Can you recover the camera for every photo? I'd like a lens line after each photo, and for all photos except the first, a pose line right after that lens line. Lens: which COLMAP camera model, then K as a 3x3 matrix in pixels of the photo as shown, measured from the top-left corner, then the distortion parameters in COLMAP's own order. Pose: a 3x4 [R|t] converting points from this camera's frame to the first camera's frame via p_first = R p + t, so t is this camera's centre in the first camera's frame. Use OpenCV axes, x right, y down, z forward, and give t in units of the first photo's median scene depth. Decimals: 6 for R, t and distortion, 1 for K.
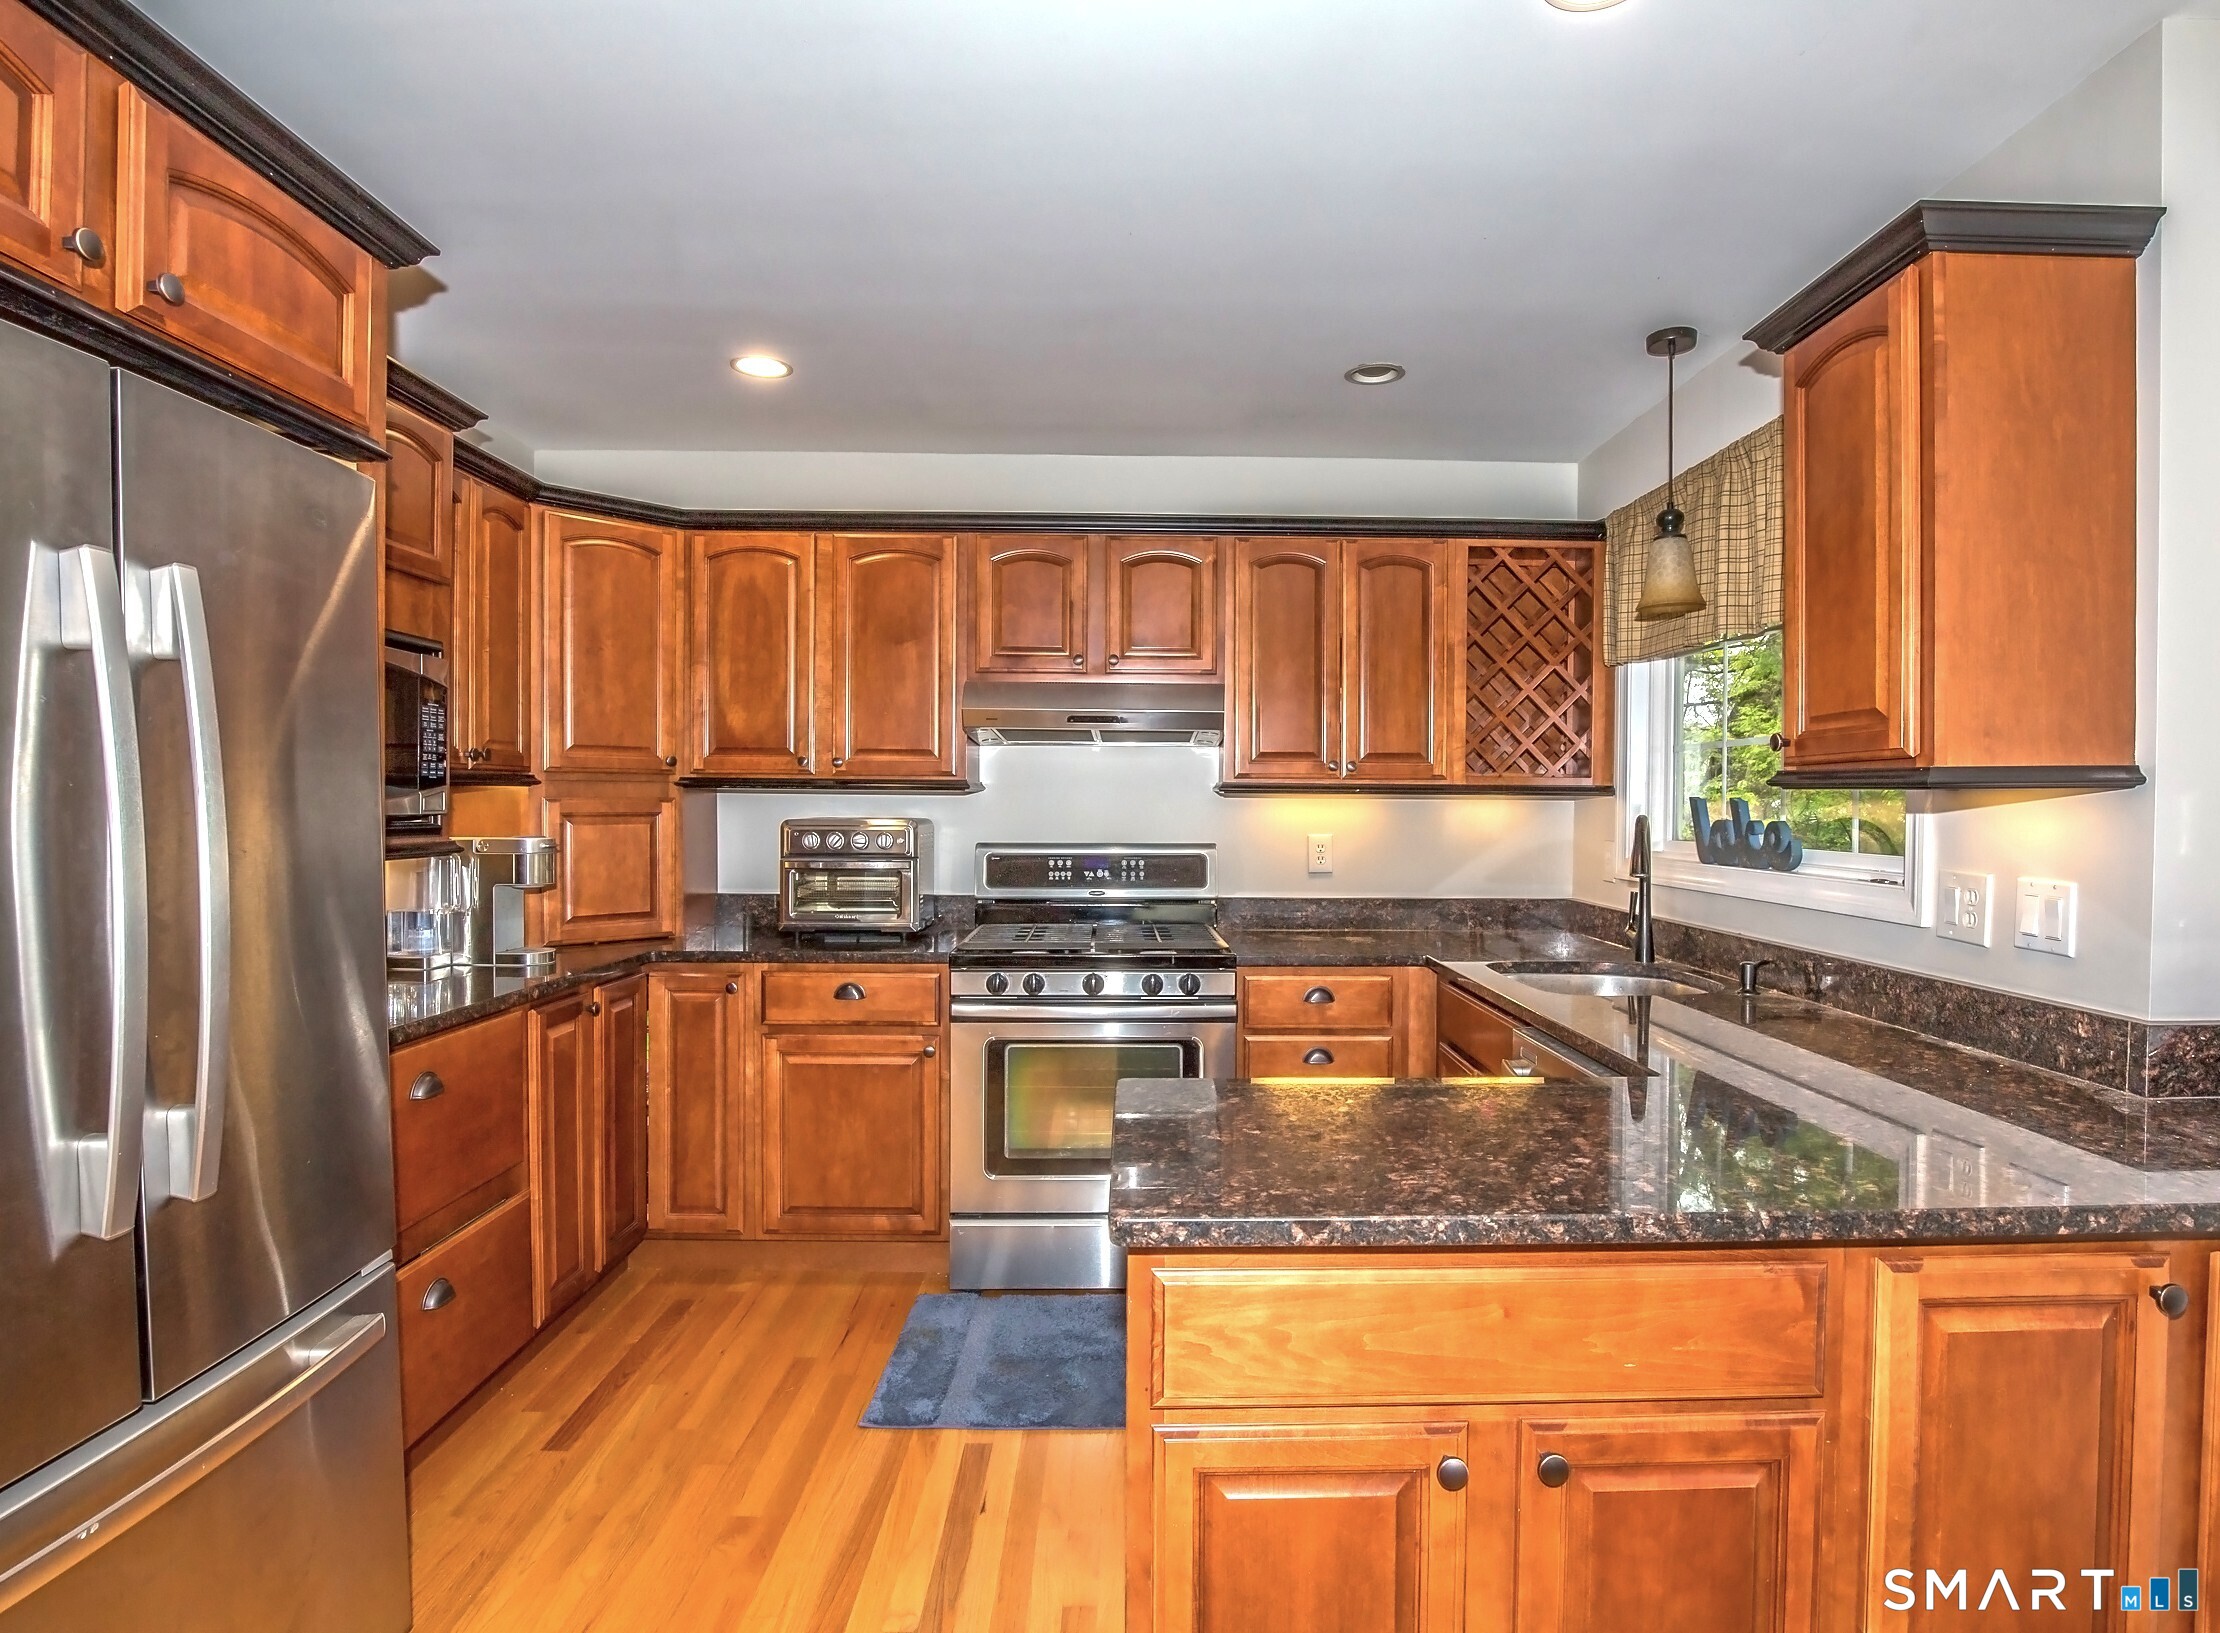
lens RADIAL K [[1136.9, 0, 1166.7], [0, 1136.9, 811.3], [0, 0, 1]] dist [-0.003248, -0.000263]
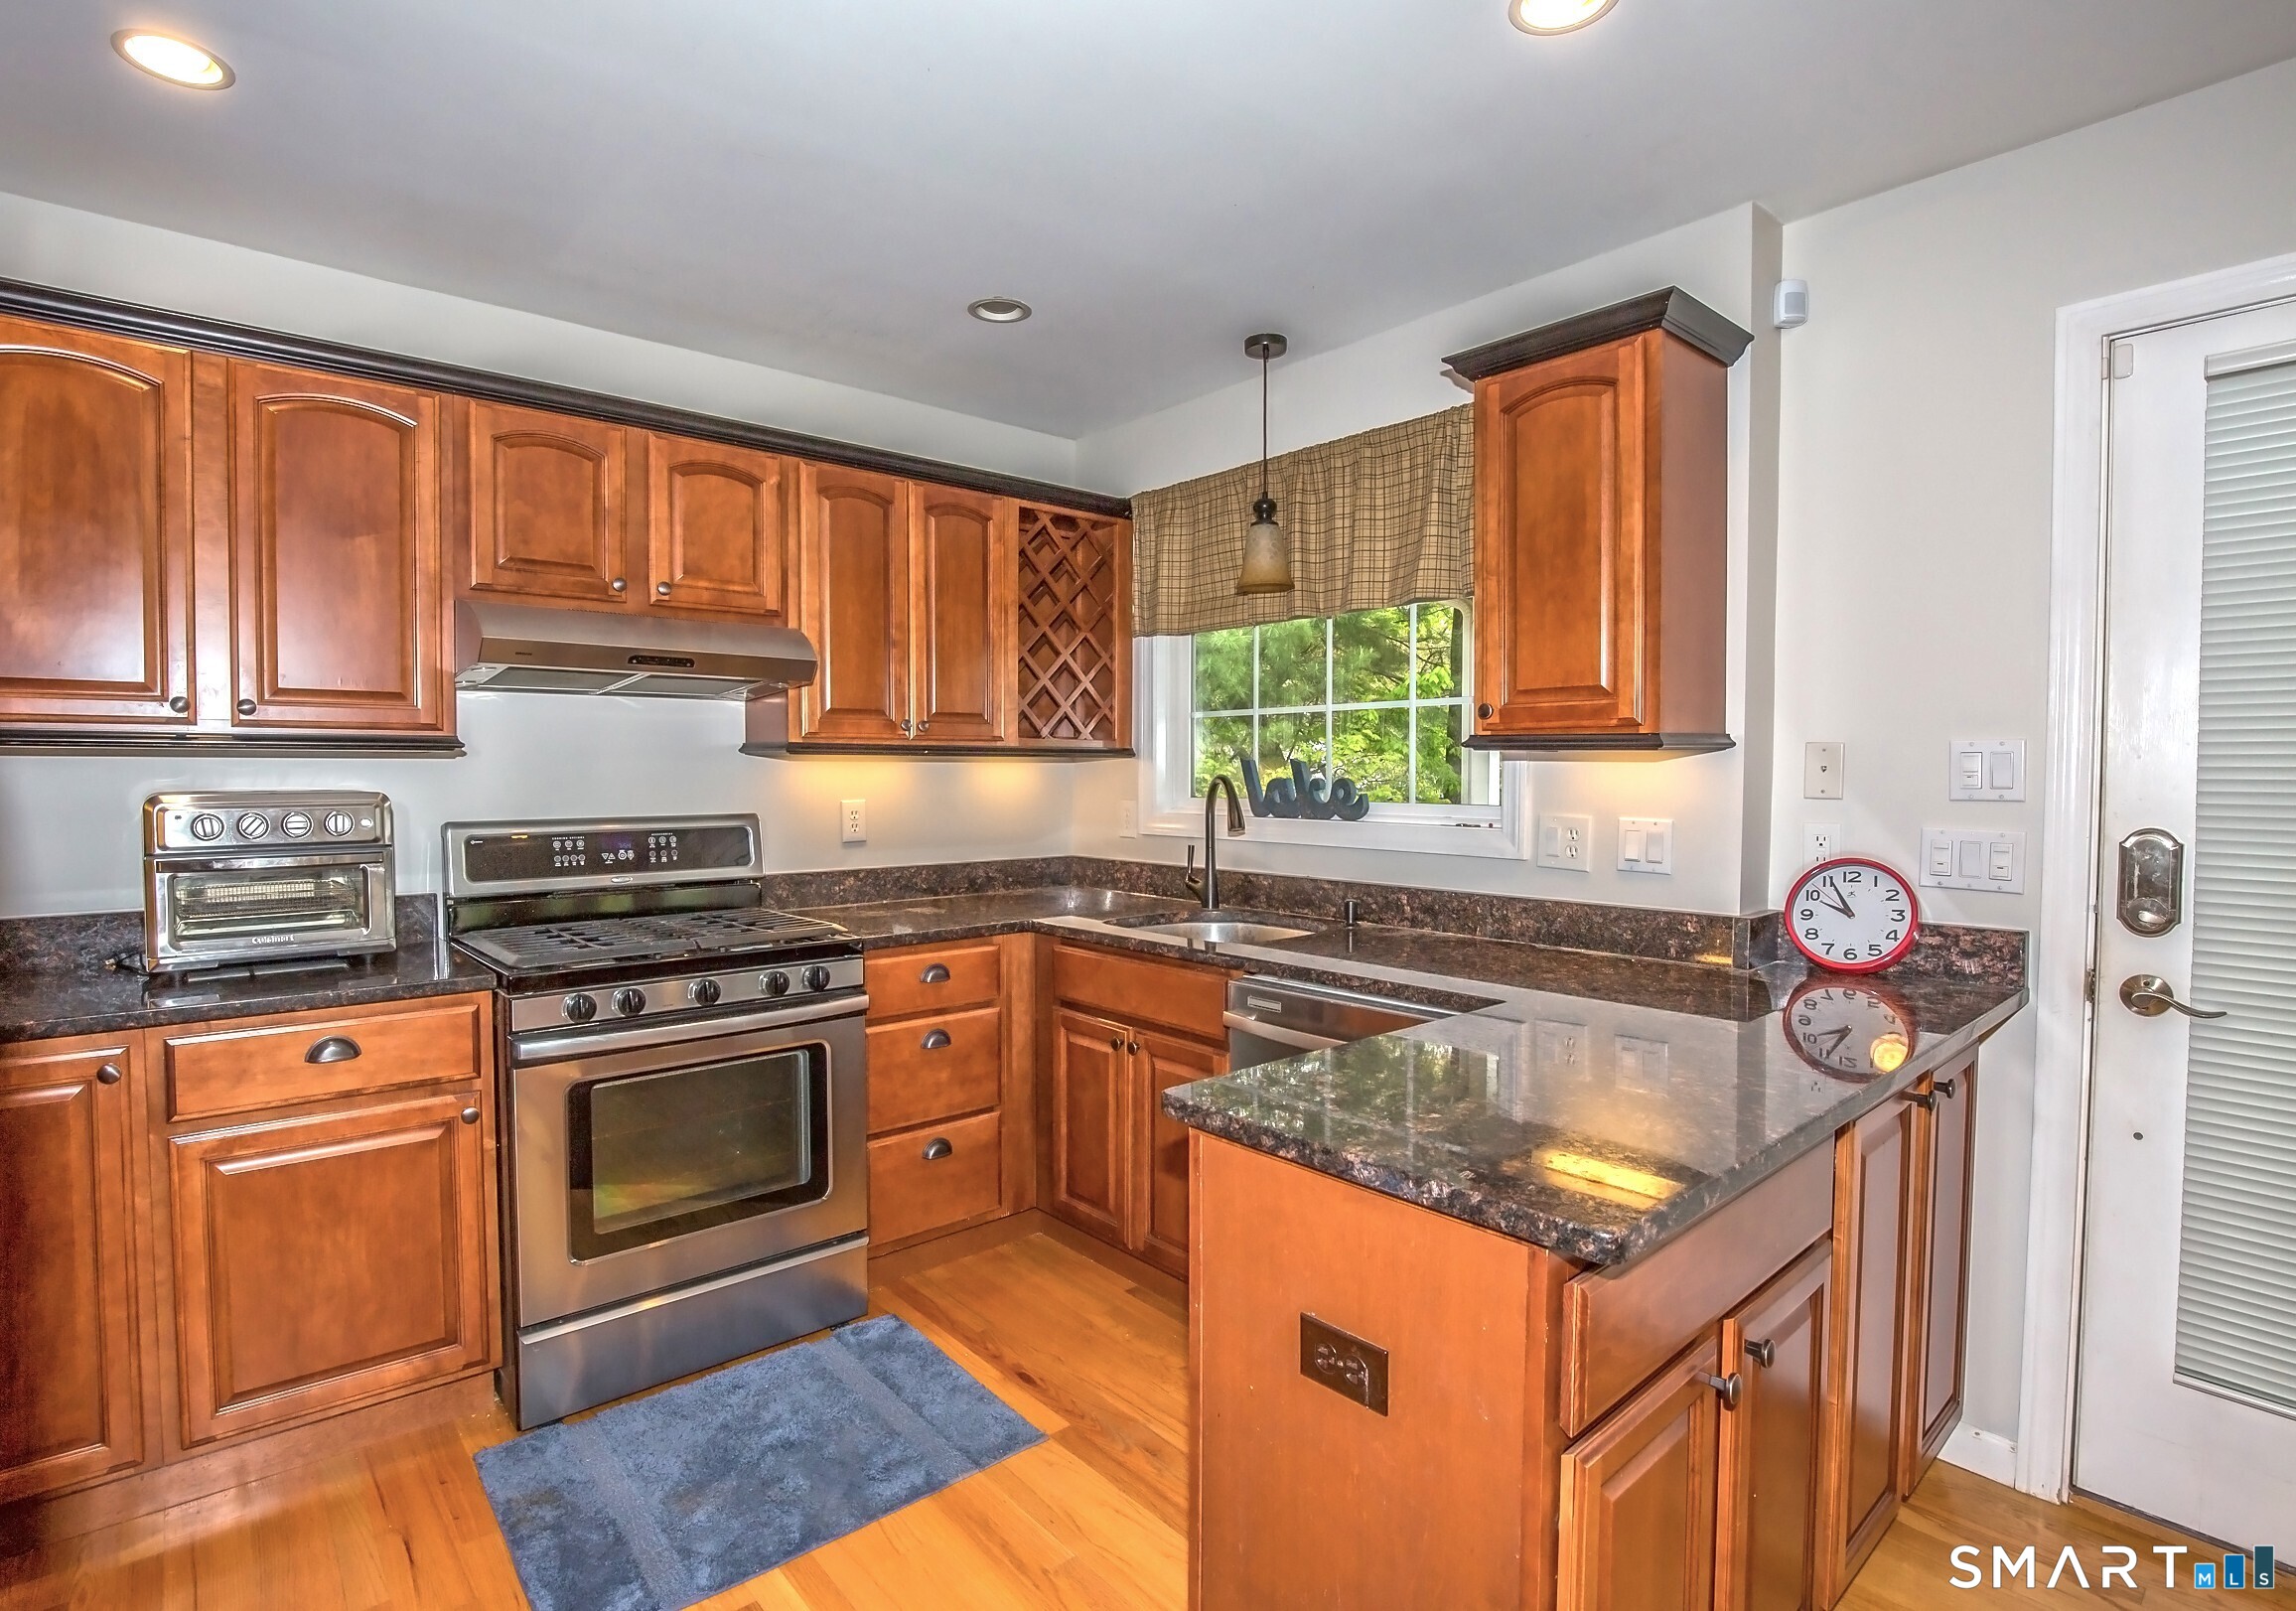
lens RADIAL K [[1116.2, 0, 1091.6], [0, 1116.2, 800.1], [0, 0, 1]] dist [-0.002468, -0.000479]
pose [[0.794638, -0.023761, 0.606618, -0.310436], [0.009959, 0.999610, 0.026108, -0.001328], [-0.607002, -0.014705, 0.794564, 0.200652]]
